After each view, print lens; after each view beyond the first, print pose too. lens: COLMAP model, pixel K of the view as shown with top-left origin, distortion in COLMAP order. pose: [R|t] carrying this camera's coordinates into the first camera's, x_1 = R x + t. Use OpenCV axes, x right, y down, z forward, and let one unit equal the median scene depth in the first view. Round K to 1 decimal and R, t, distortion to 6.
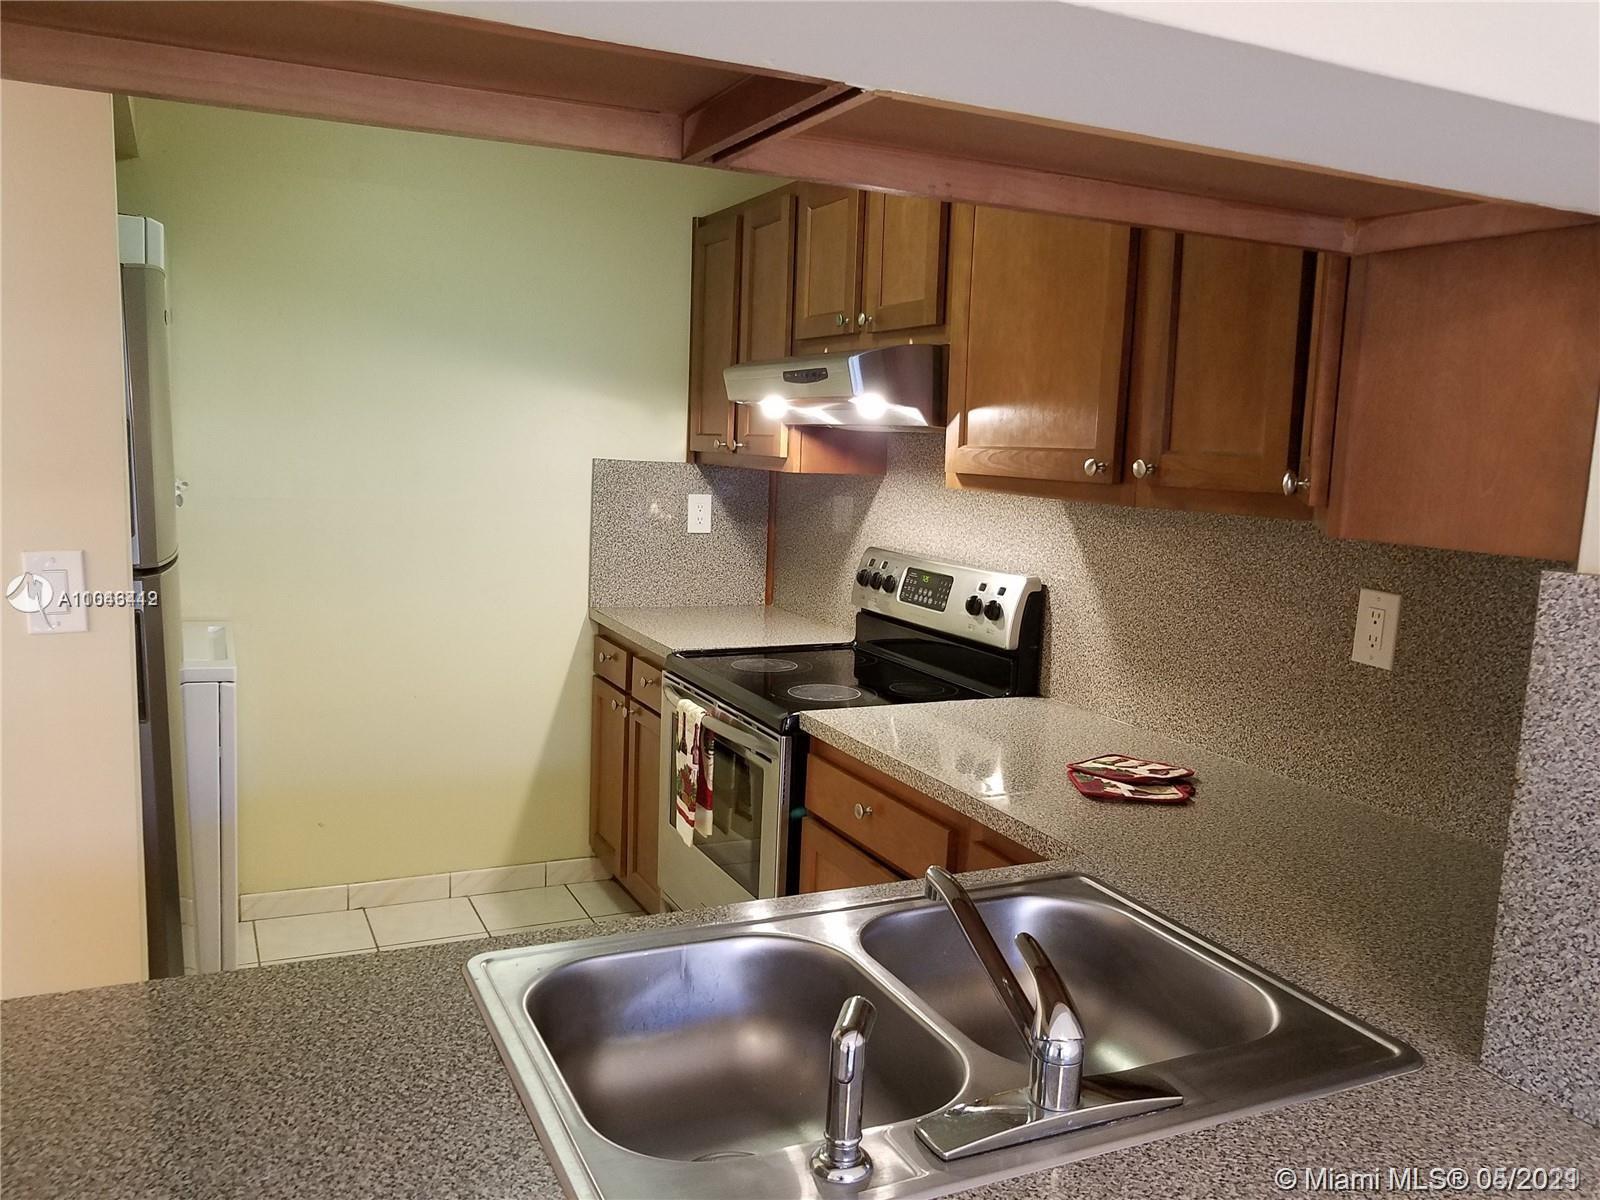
lens RADIAL K [[1268.2, 0, 797.9], [0, 1268.2, 621.8], [0, 0, 1]] dist [-0.048570, -0.001215]
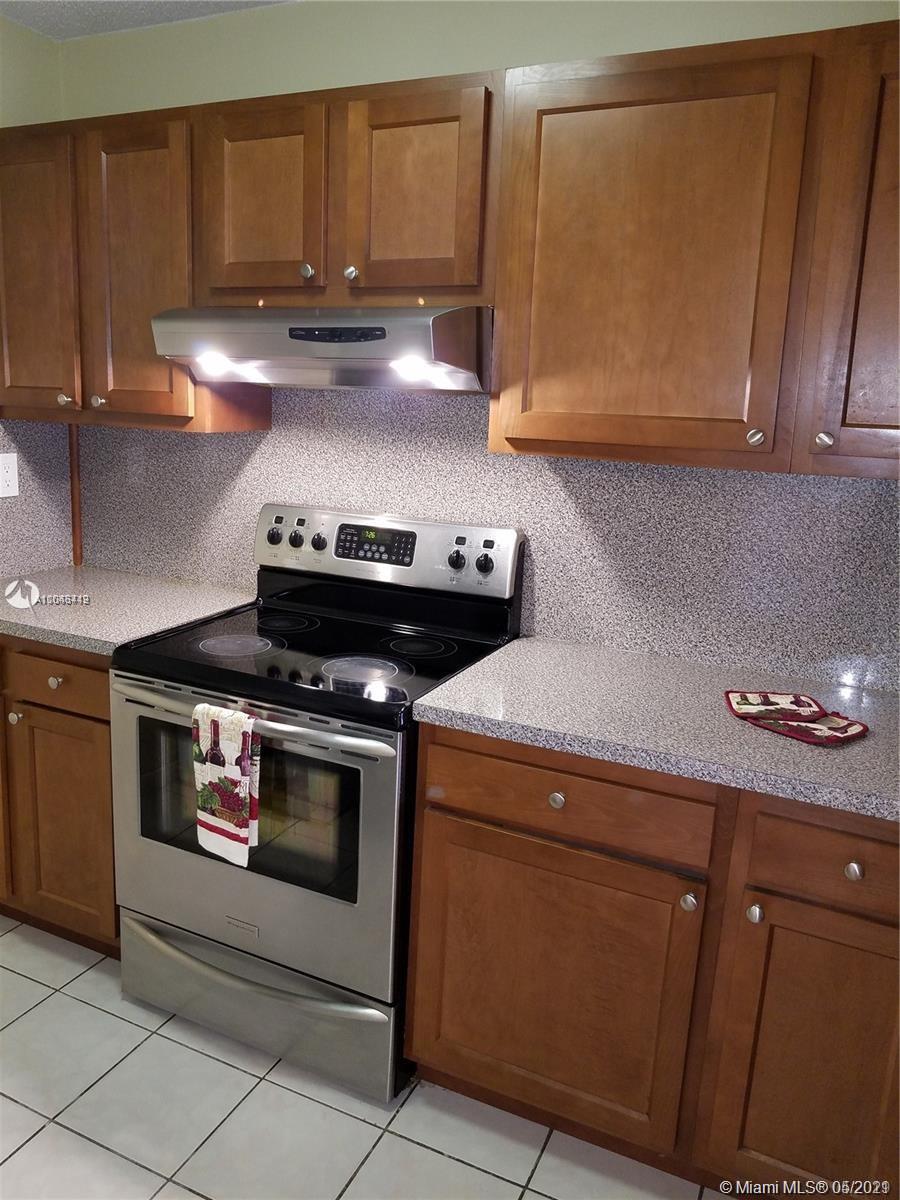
lens RADIAL K [[955.2, 0, 449.2], [0, 955.2, 580.0], [0, 0, 1]] dist [-0.009106, -0.006421]
pose [[0.788290, -0.130720, 0.601257, -0.346355], [0.083007, 0.990832, 0.106590, -0.081415], [-0.609679, -0.034116, 0.791914, 0.381408]]
